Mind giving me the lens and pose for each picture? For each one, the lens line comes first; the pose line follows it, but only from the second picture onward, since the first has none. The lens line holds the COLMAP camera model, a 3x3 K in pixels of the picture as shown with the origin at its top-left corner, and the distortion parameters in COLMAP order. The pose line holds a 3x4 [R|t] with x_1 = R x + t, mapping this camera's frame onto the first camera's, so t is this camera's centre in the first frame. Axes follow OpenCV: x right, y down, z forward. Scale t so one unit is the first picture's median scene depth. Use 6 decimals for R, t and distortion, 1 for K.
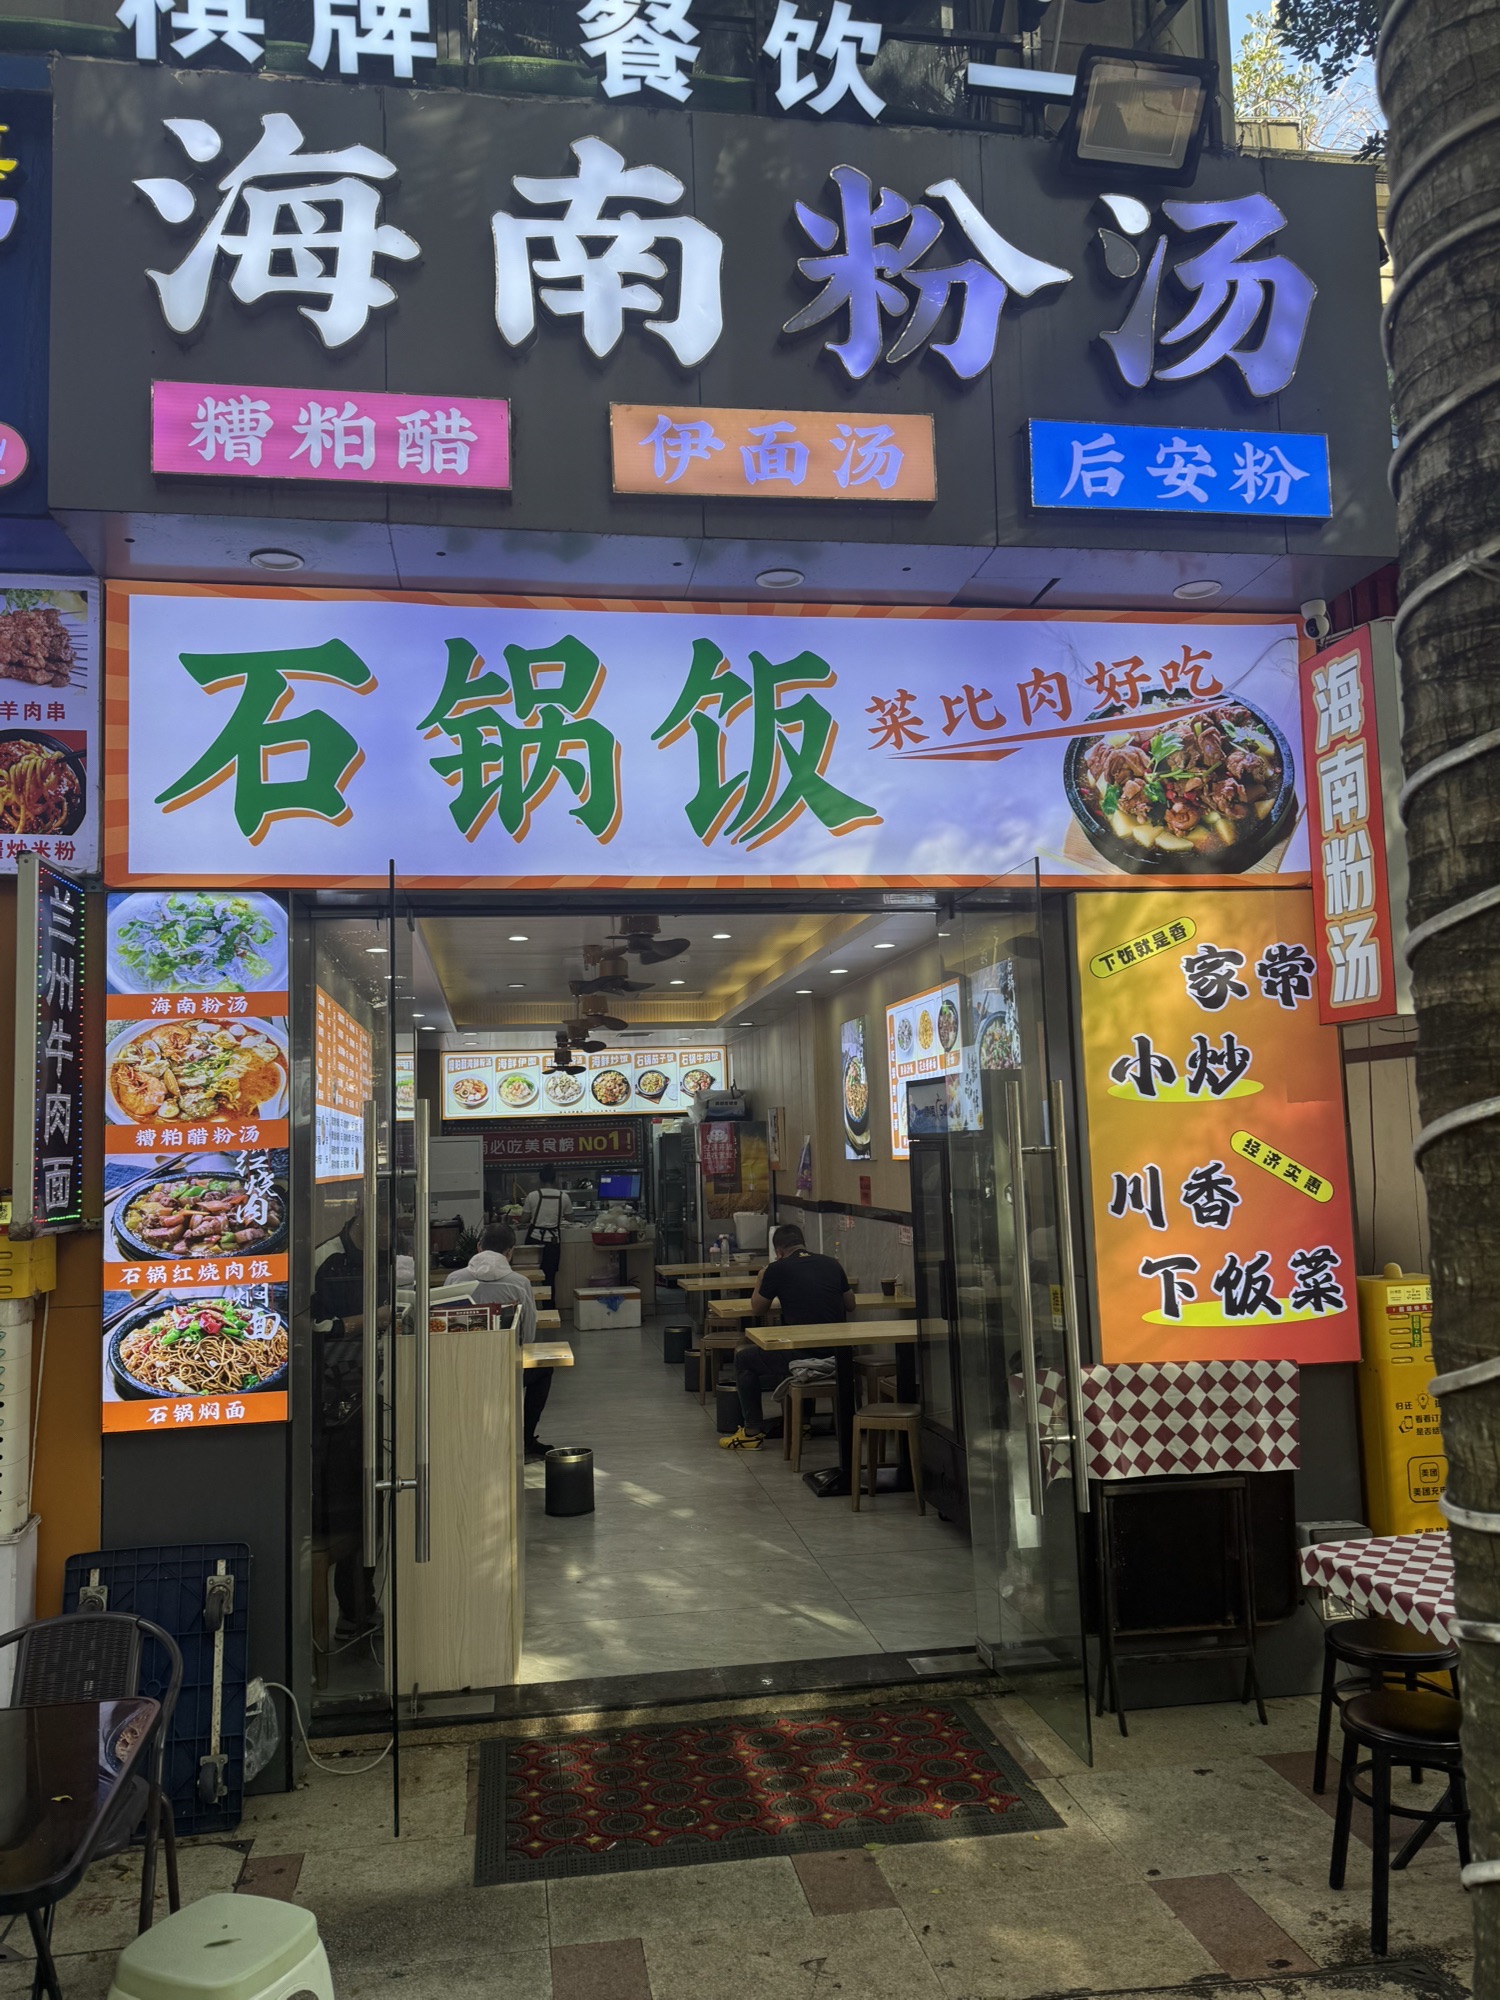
lens RADIAL K [[1486.7, 0, 756.8], [0, 1486.7, 997.3], [0, 0, 1]] dist [0.003327, -0.000182]
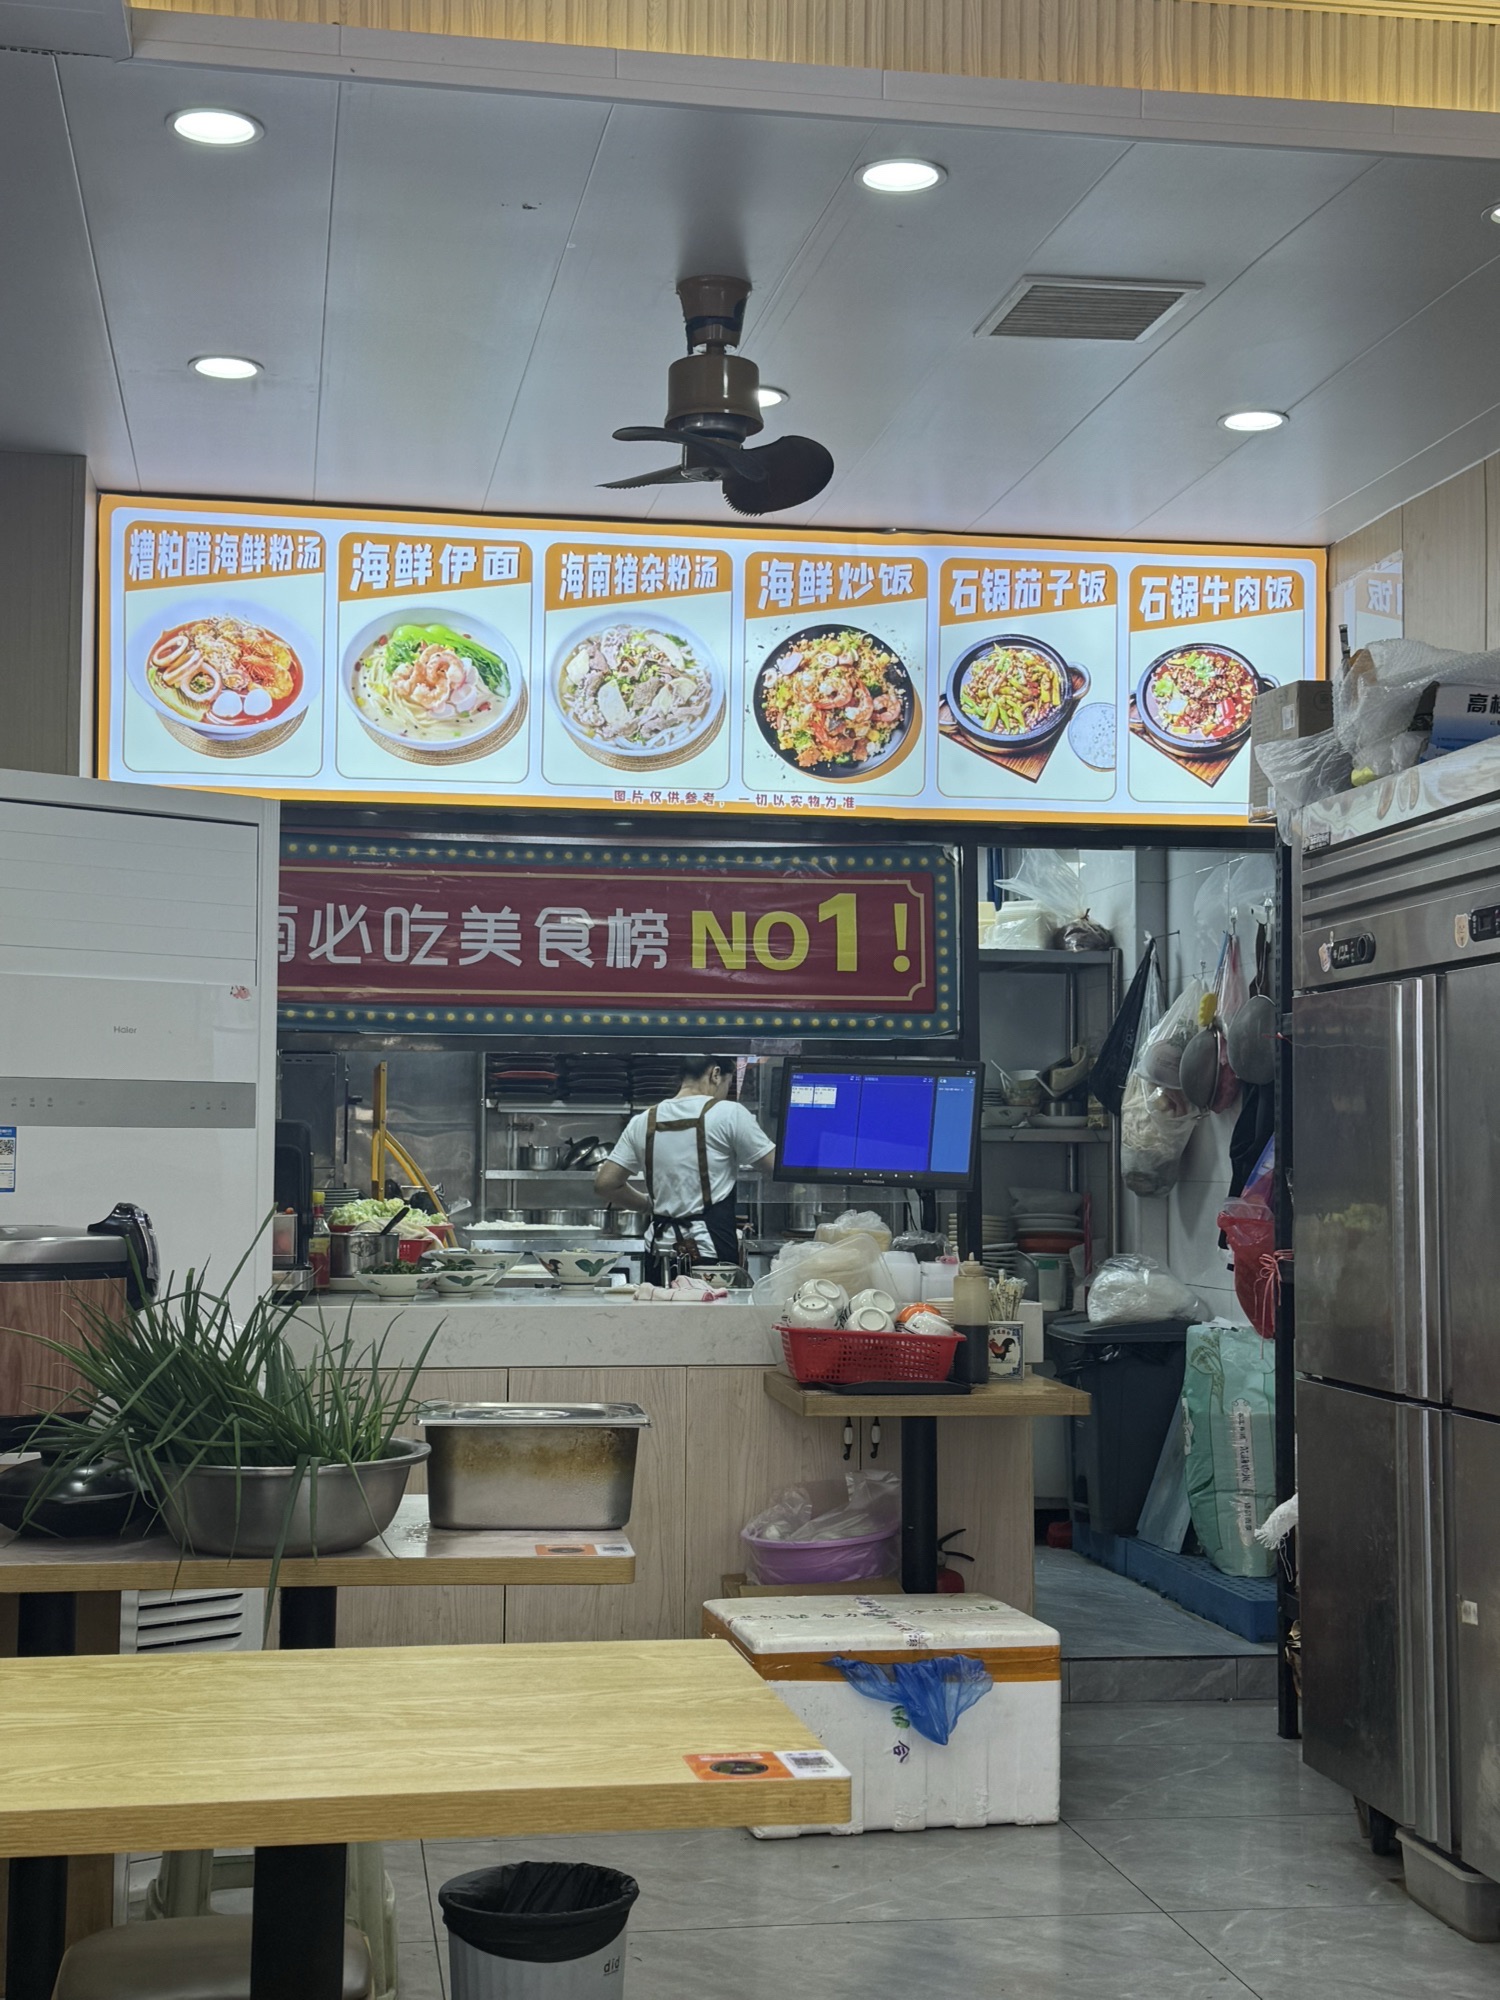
lens RADIAL K [[2674.9, 0, 745.5], [0, 2674.9, 1003.5], [0, 0, 1]] dist [0.037108, 0.000000]
pose [[0.999301, 0.037348, 0.001397, -0.112131], [-0.037374, 0.998393, 0.042602, 0.091282], [0.000197, -0.042624, 0.999091, 0.590510]]
